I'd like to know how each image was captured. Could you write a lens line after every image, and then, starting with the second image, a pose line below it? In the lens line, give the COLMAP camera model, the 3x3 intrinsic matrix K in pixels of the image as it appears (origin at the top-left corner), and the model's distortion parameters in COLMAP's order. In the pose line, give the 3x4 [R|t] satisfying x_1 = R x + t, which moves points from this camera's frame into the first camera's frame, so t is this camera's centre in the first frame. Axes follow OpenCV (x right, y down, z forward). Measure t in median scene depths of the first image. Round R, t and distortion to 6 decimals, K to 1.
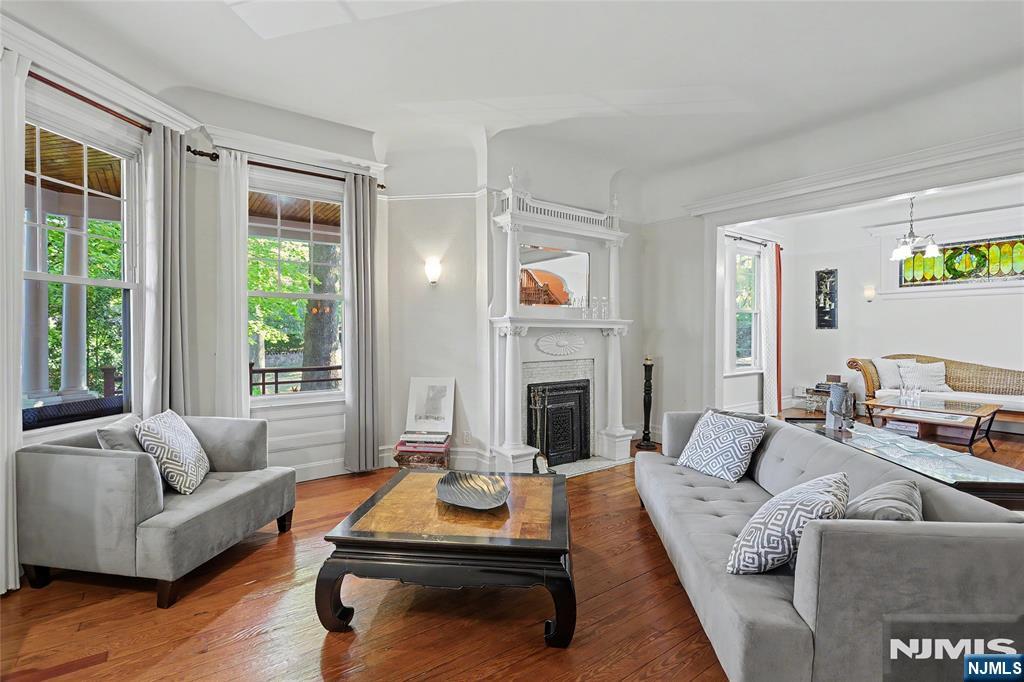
lens RADIAL K [[489.6, 0, 507.2], [0, 489.6, 337.7], [0, 0, 1]] dist [-0.006276, 0.000838]
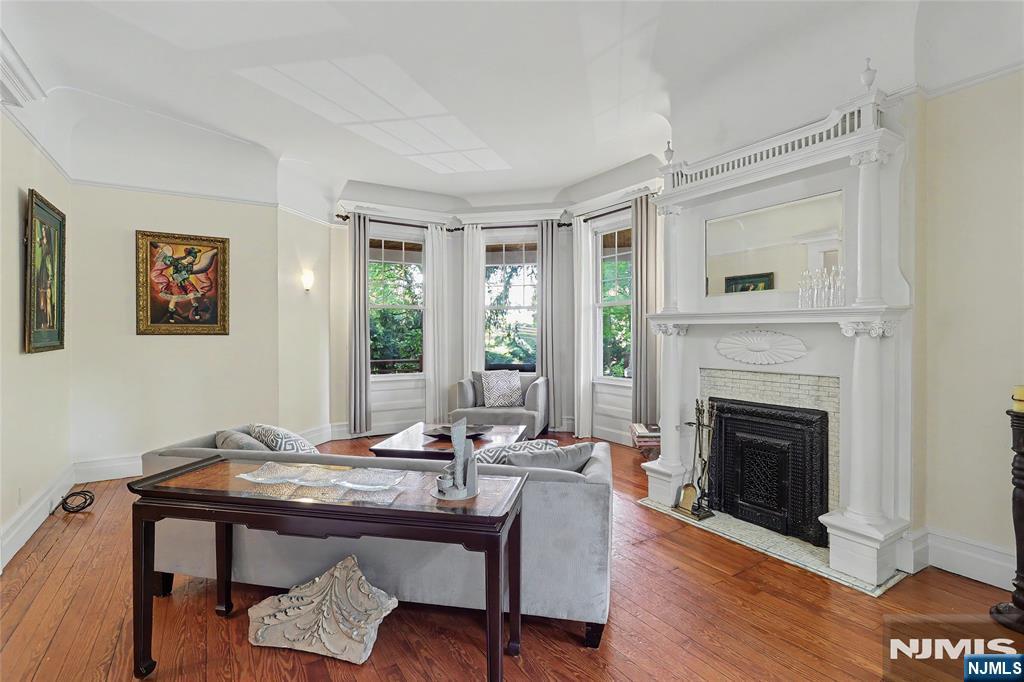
lens RADIAL K [[489.6, 0, 514.2], [0, 489.6, 338.0], [0, 0, 1]] dist [-0.006276, 0.000838]
pose [[-0.067840, 0.010691, -0.997639, 0.615083], [-0.004702, 0.999928, 0.011035, -0.005637], [0.997685, 0.005440, -0.067785, 0.540872]]
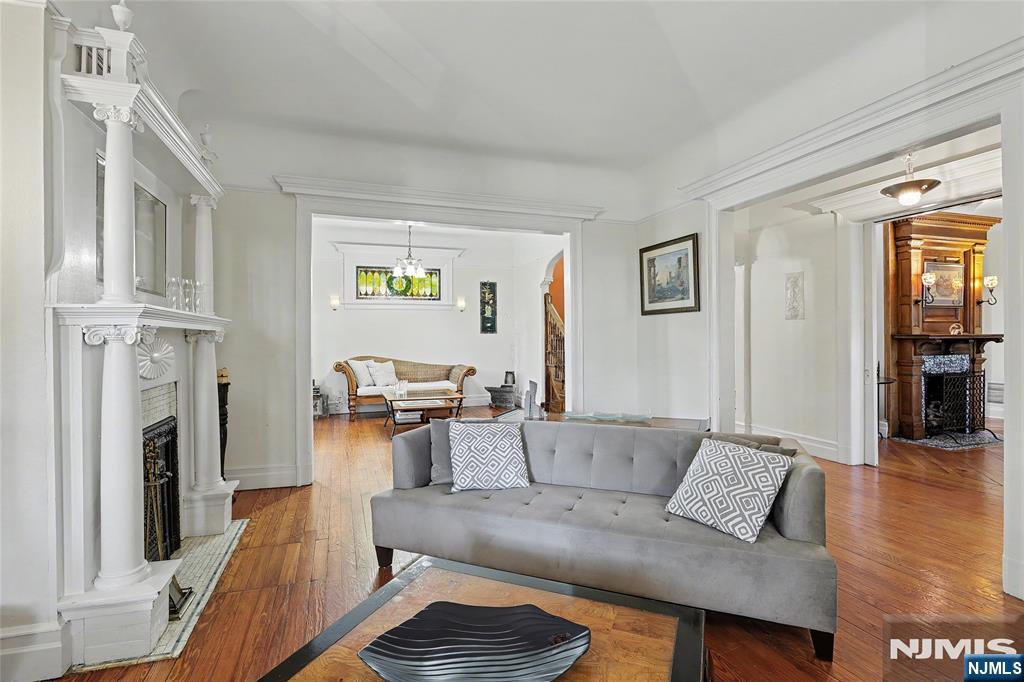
lens RADIAL K [[489.6, 0, 510.5], [0, 489.6, 338.1], [0, 0, 1]] dist [-0.006276, 0.000838]
pose [[0.286107, -0.002914, 0.958193, -0.231625], [0.016620, 0.999860, -0.001922, -0.001909], [-0.958053, 0.016476, 0.286116, 0.348100]]
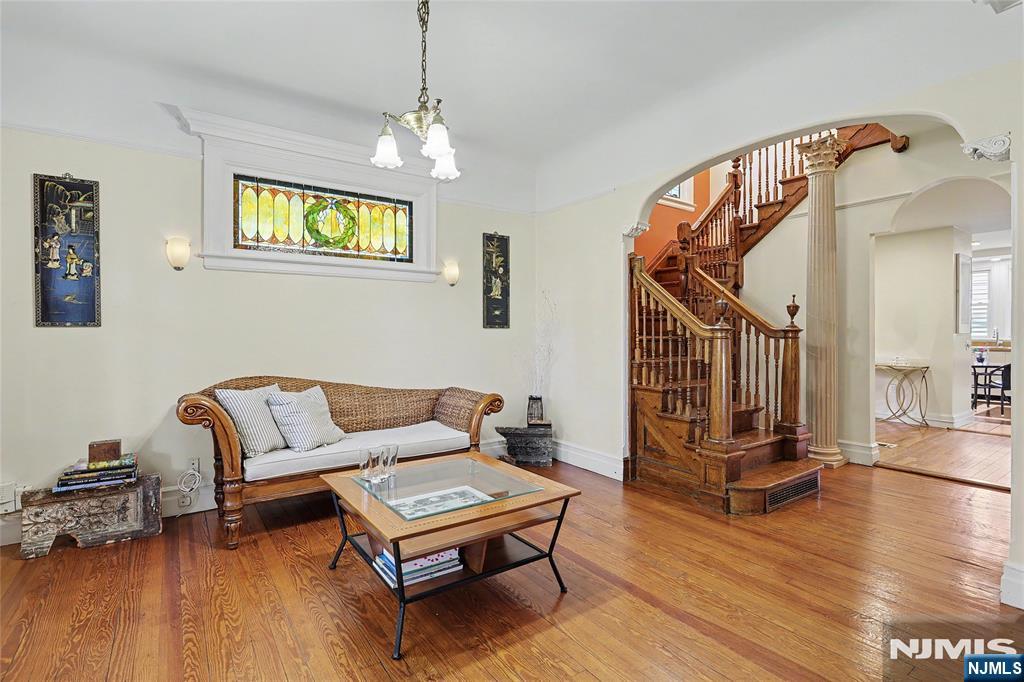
lens RADIAL K [[489.6, 0, 511.1], [0, 489.6, 337.0], [0, 0, 1]] dist [-0.006276, 0.000838]
pose [[0.023166, -0.002407, 0.999729, 0.323562], [0.014021, 0.999900, 0.002083, -0.006443], [-0.999633, 0.013969, 0.023197, 0.768148]]
